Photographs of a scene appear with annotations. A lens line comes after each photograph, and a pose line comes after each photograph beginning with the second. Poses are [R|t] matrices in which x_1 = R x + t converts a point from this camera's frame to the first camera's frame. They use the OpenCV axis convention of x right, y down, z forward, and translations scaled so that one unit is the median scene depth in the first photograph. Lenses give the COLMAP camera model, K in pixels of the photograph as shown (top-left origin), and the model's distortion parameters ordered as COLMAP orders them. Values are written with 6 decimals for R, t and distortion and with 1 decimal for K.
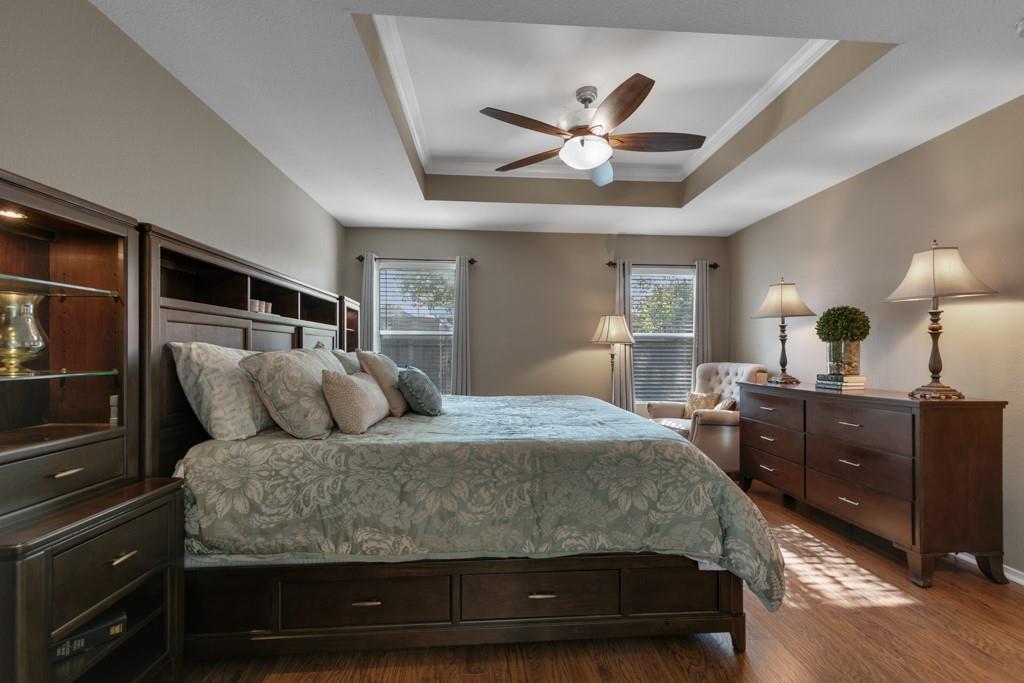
lens RADIAL K [[464.7, 0, 519.9], [0, 464.7, 344.1], [0, 0, 1]] dist [0.008212, -0.001475]
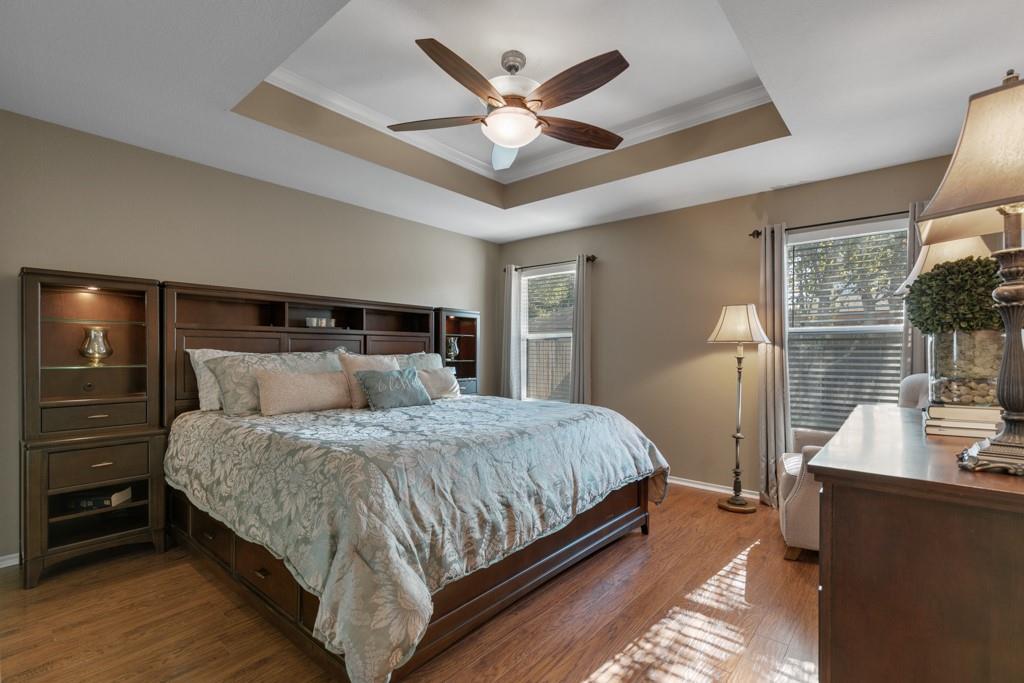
lens RADIAL K [[464.7, 0, 516.2], [0, 464.7, 348.1], [0, 0, 1]] dist [0.008212, -0.001475]
pose [[0.711925, -0.009151, -0.702196, 0.708840], [0.011361, 0.999934, -0.001513, 0.004644], [0.702164, -0.006900, 0.711982, 0.354307]]
